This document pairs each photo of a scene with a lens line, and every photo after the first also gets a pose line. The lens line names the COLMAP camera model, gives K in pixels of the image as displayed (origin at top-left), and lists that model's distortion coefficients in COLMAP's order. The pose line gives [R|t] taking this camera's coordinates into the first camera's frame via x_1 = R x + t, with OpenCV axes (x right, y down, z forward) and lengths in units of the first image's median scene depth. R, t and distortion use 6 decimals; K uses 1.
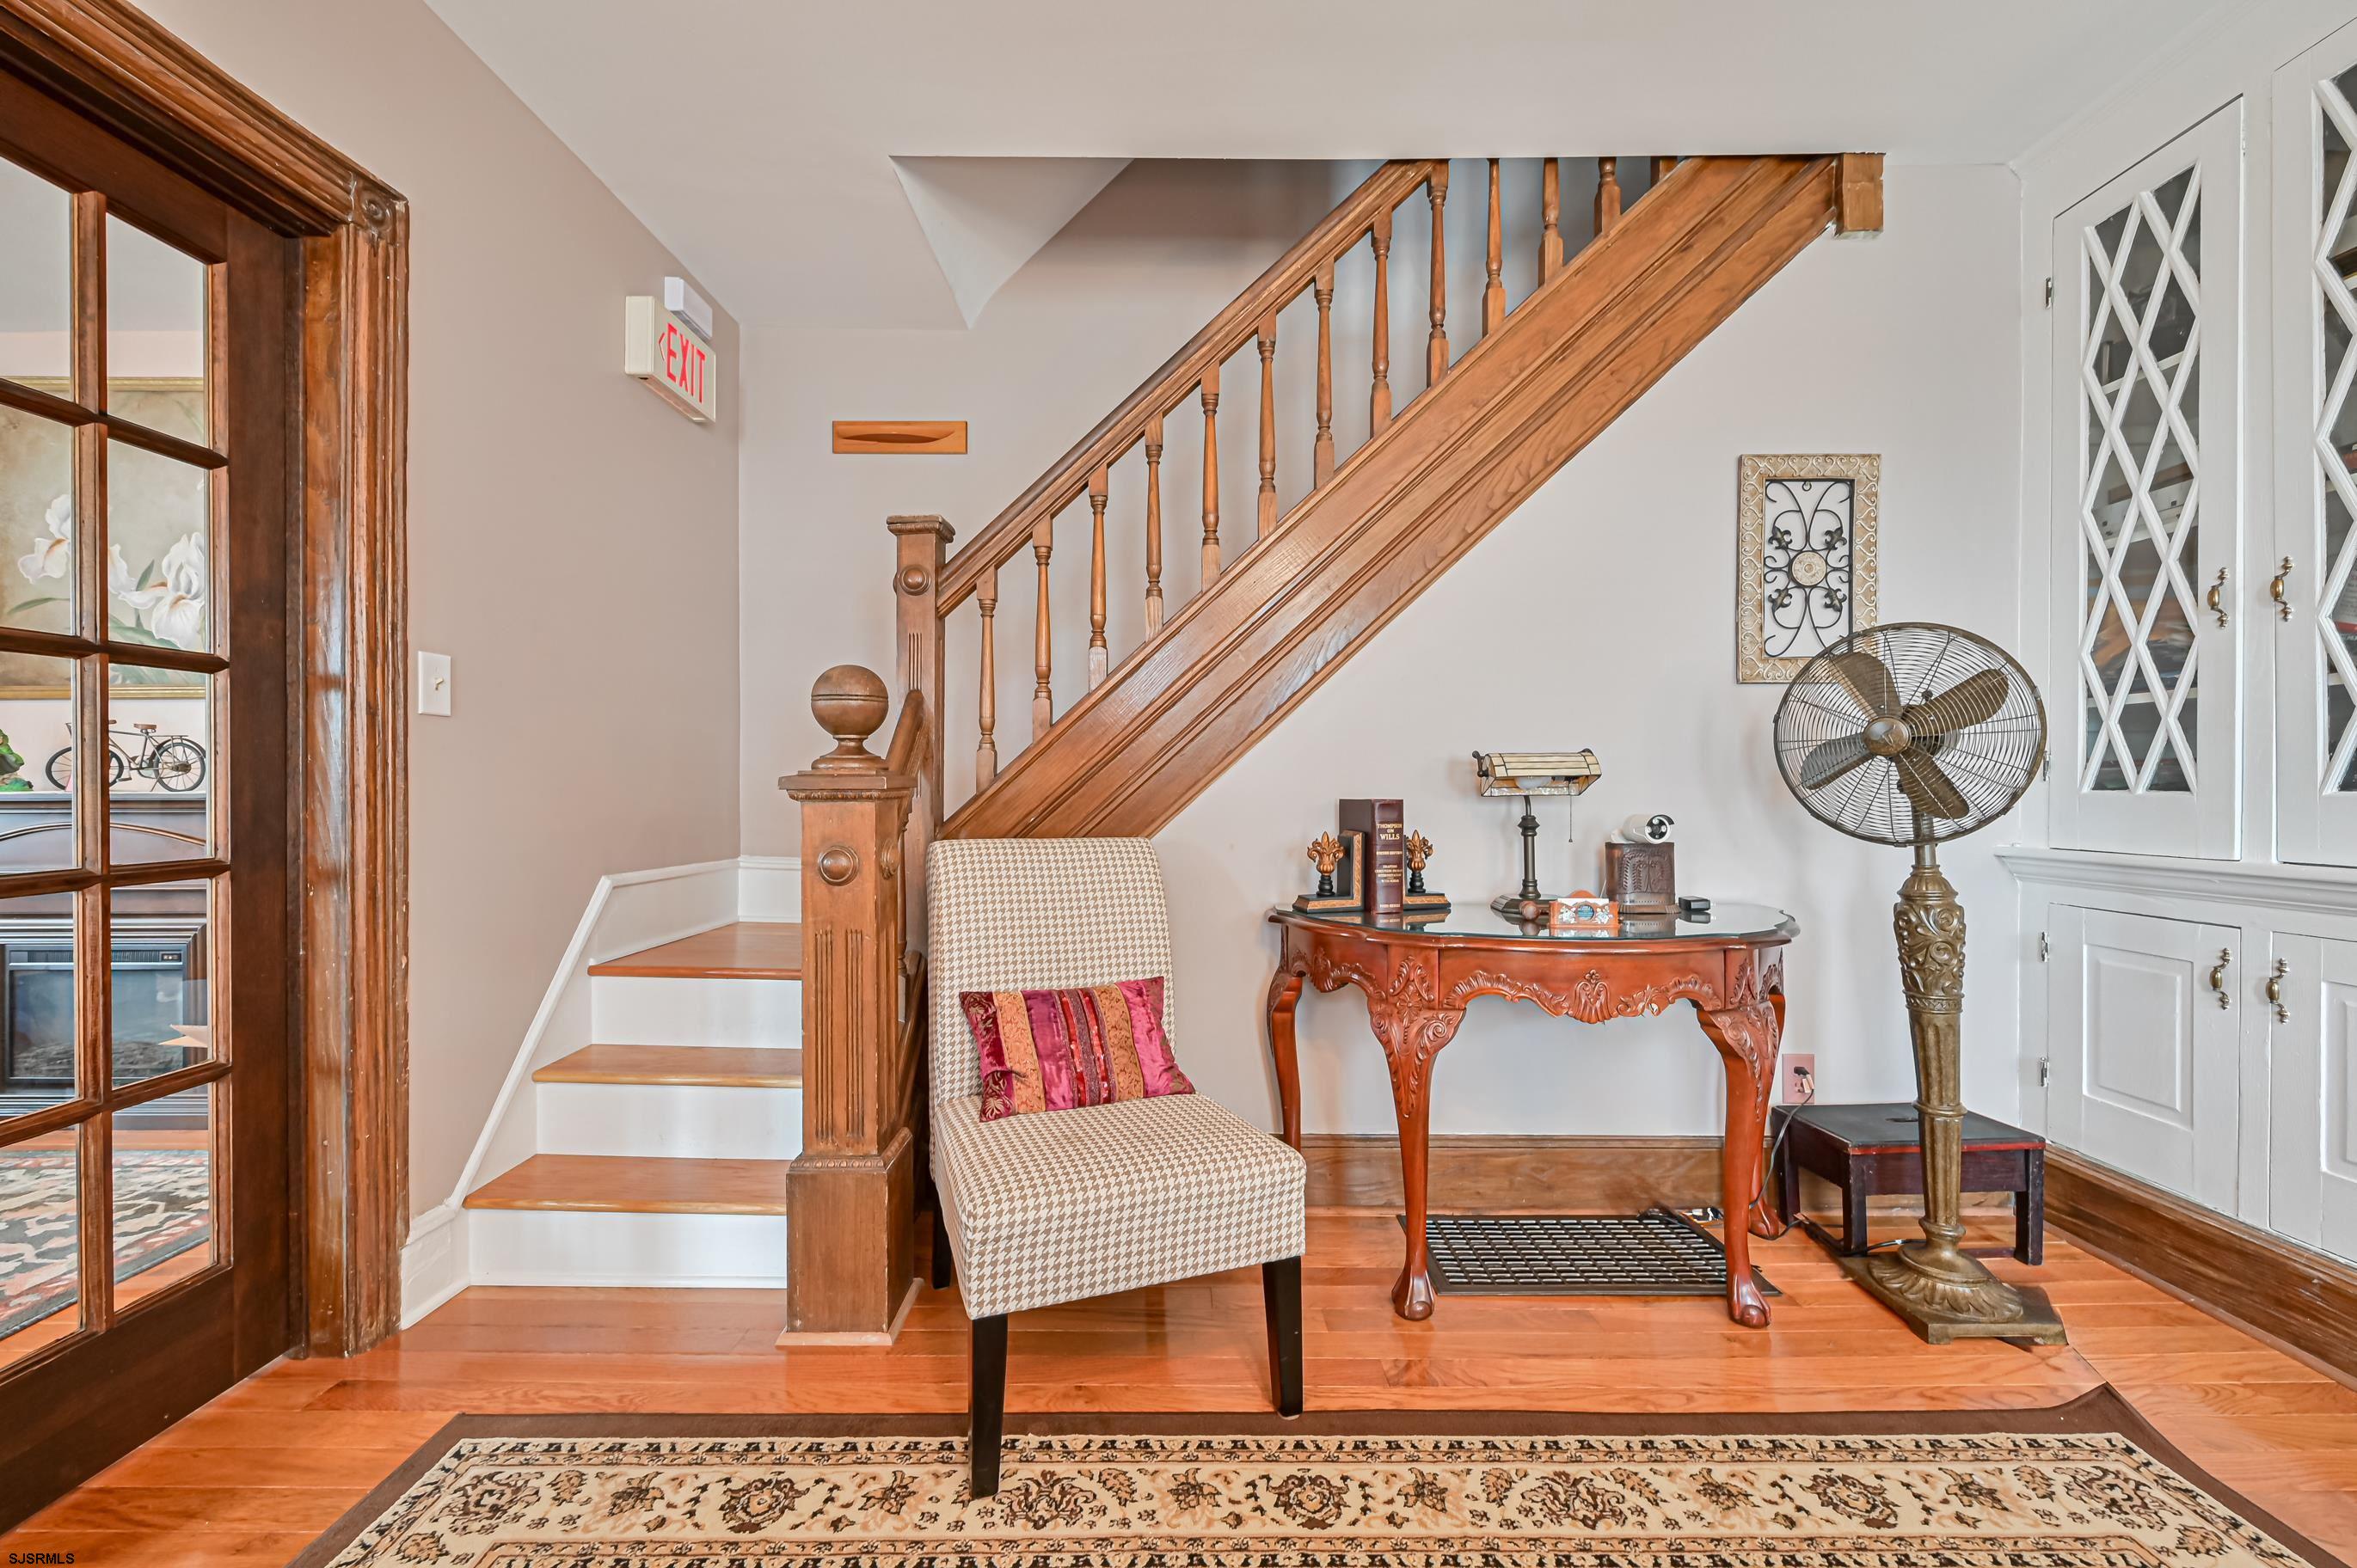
lens RADIAL K [[926.2, 0, 1181.8], [0, 926.2, 800.4], [0, 0, 1]] dist [-0.001709, 0.000380]
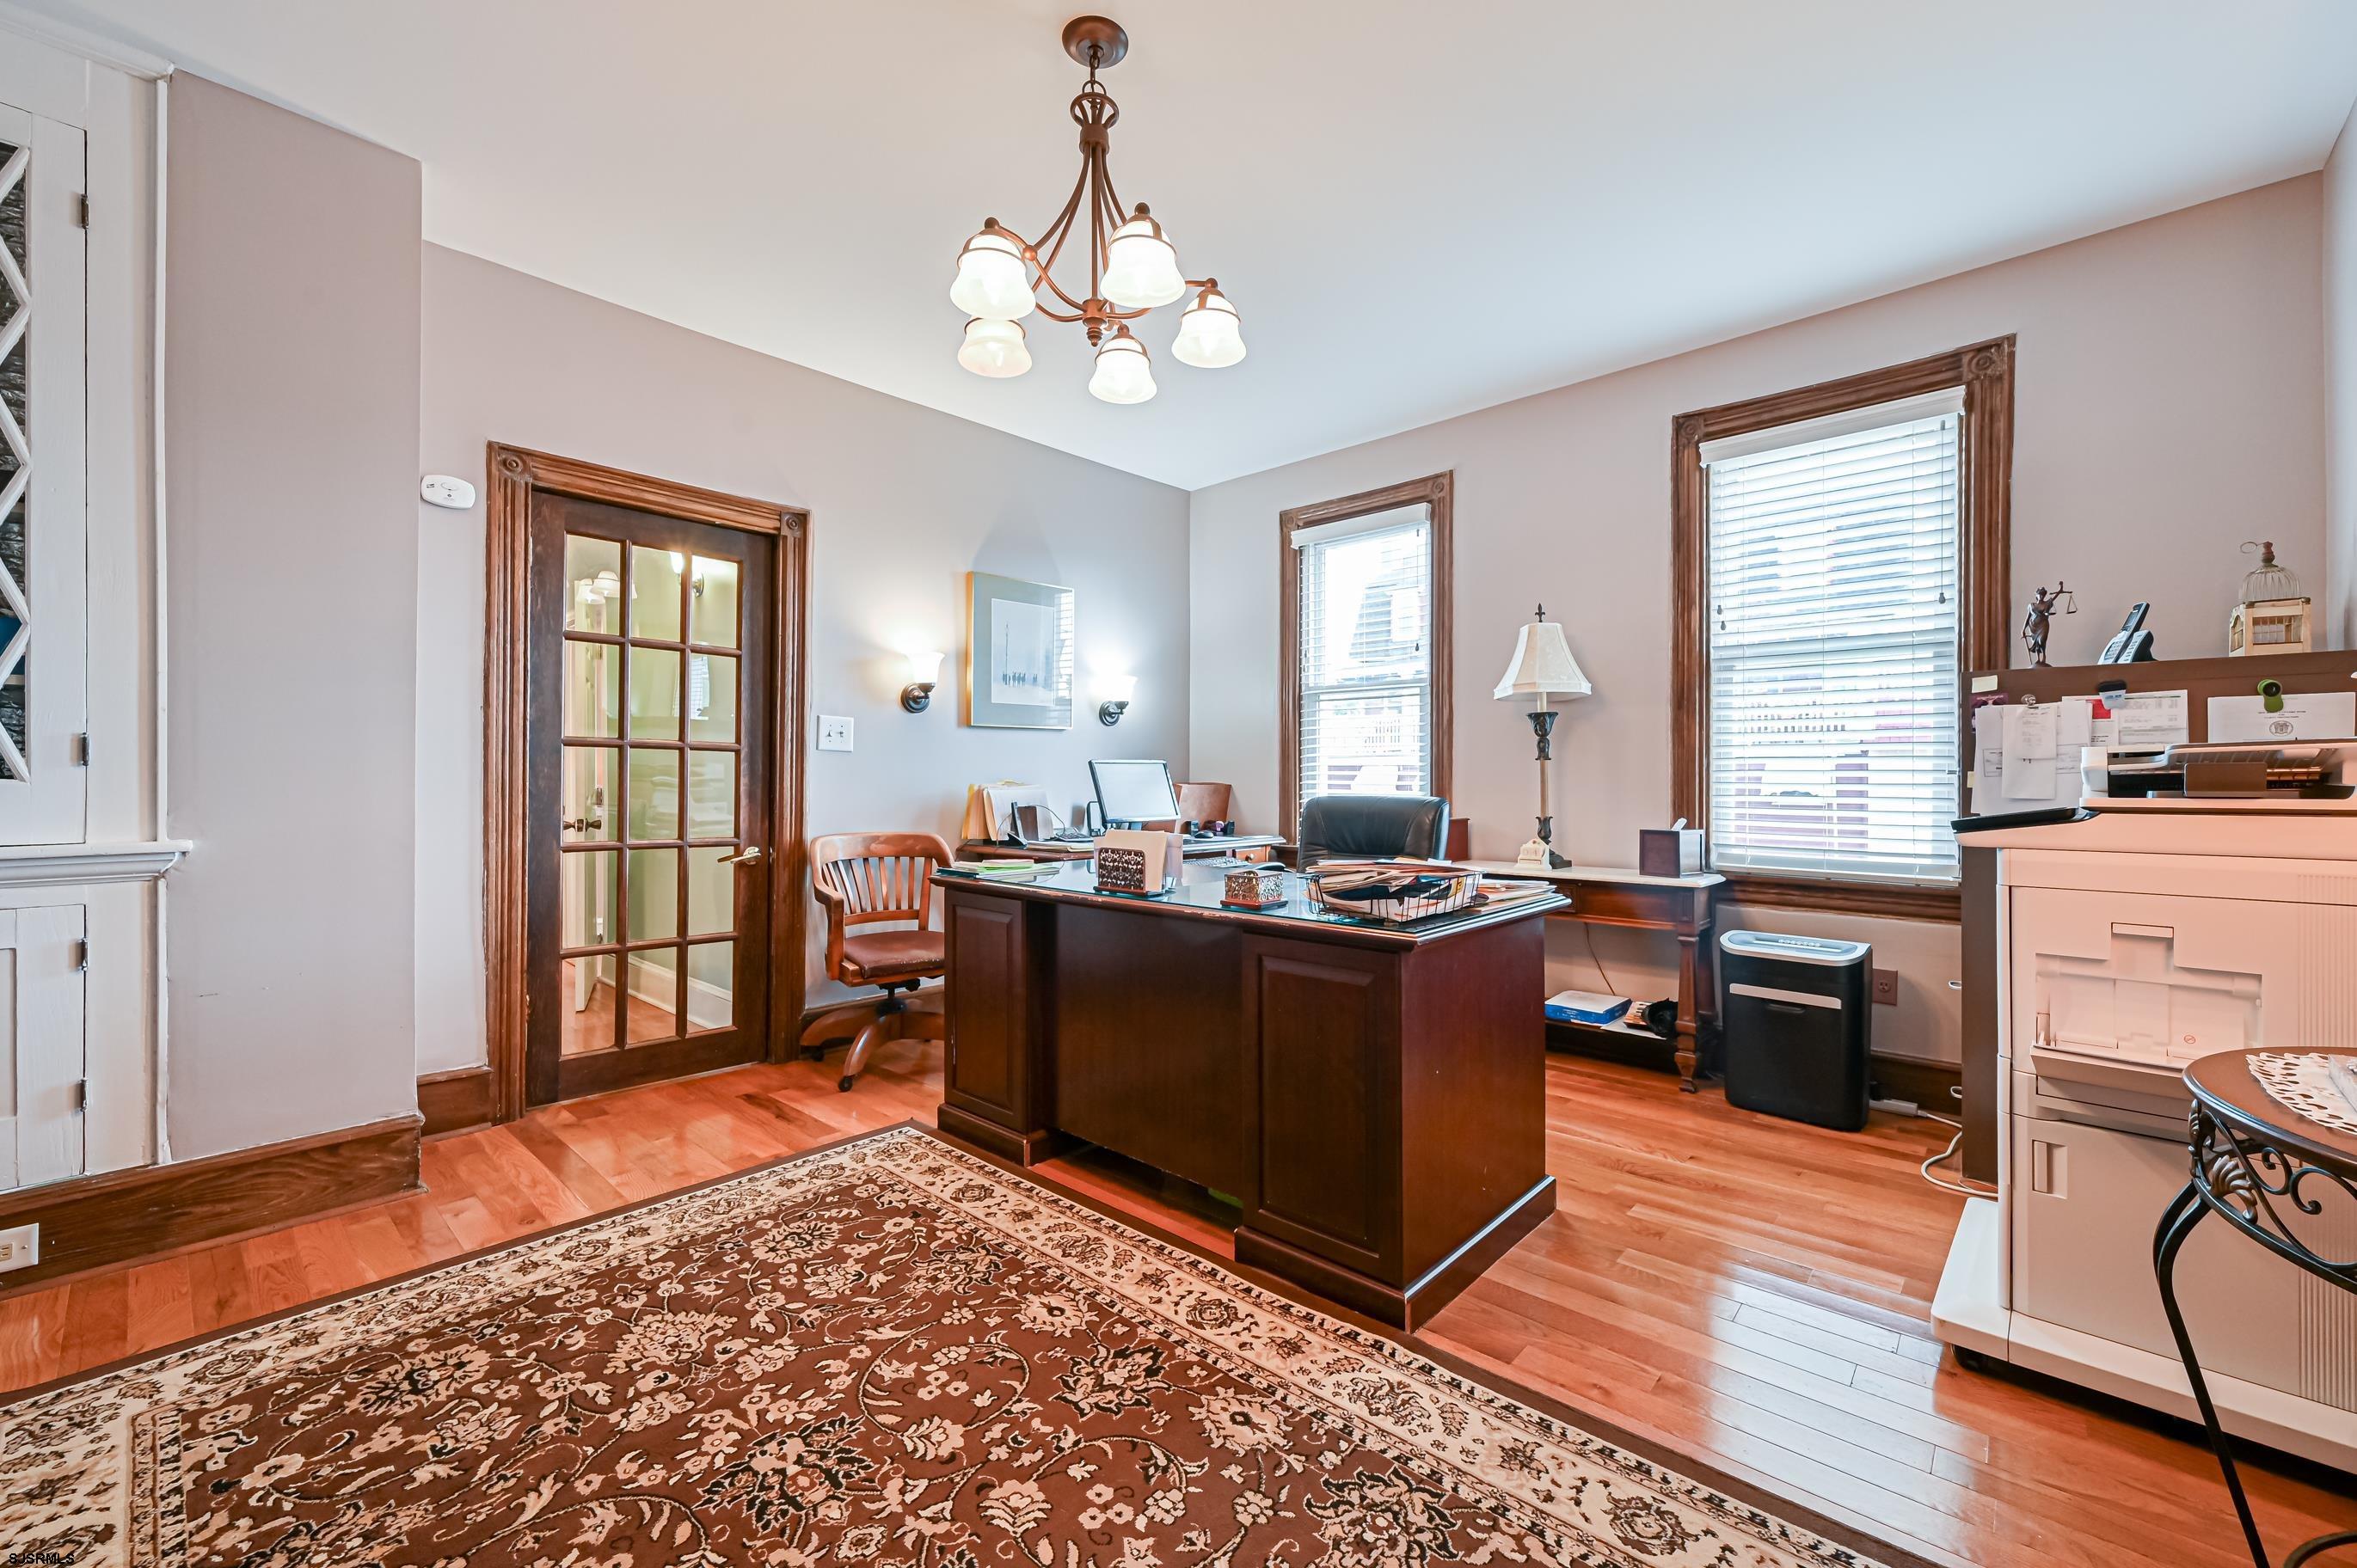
lens RADIAL K [[926.2, 0, 1215.6], [0, 926.2, 784.5], [0, 0, 1]] dist [-0.001709, 0.000380]
pose [[0.756288, 0.001722, -0.654237, 0.421574], [-0.000991, 0.999998, 0.001487, -0.005561], [0.654238, -0.000476, 0.756288, -0.006386]]
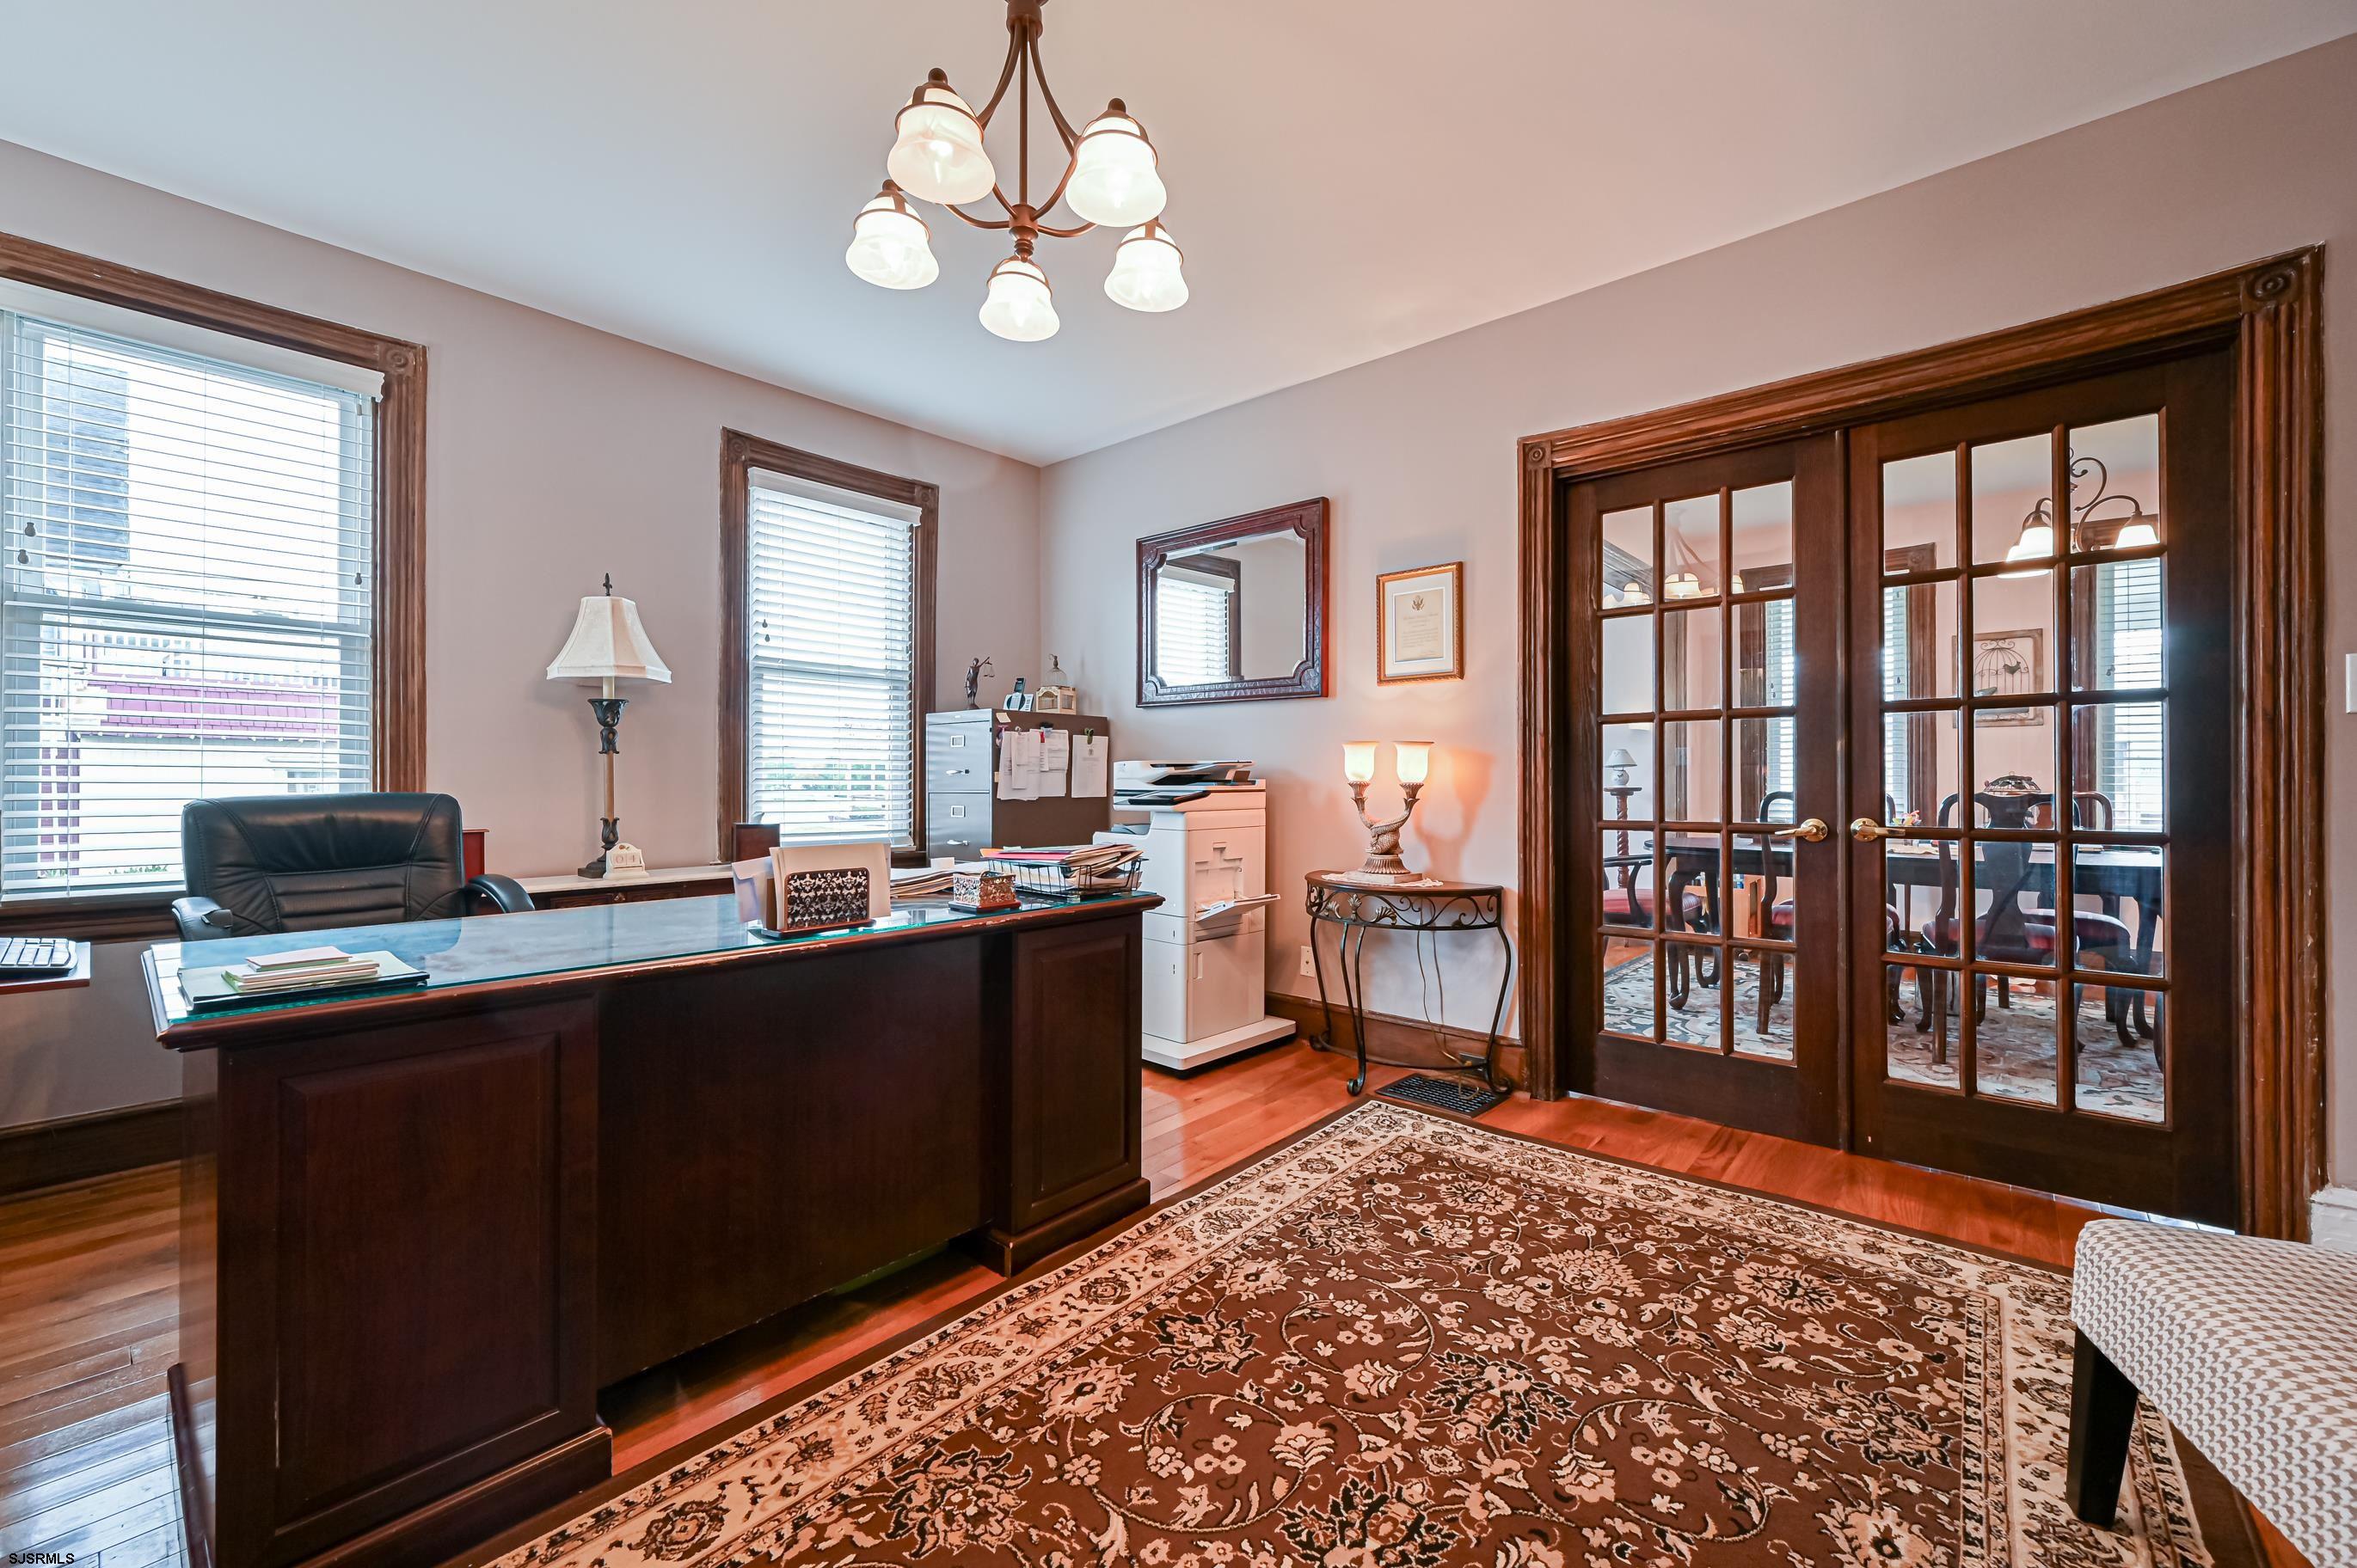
lens RADIAL K [[926.2, 0, 1187.9], [0, 926.2, 775.1], [0, 0, 1]] dist [-0.001709, 0.000380]
pose [[0.660308, 0.000906, 0.750994, -0.340612], [0.003381, 0.999986, -0.004178, -0.004975], [-0.750987, 0.005298, 0.660295, -0.008108]]
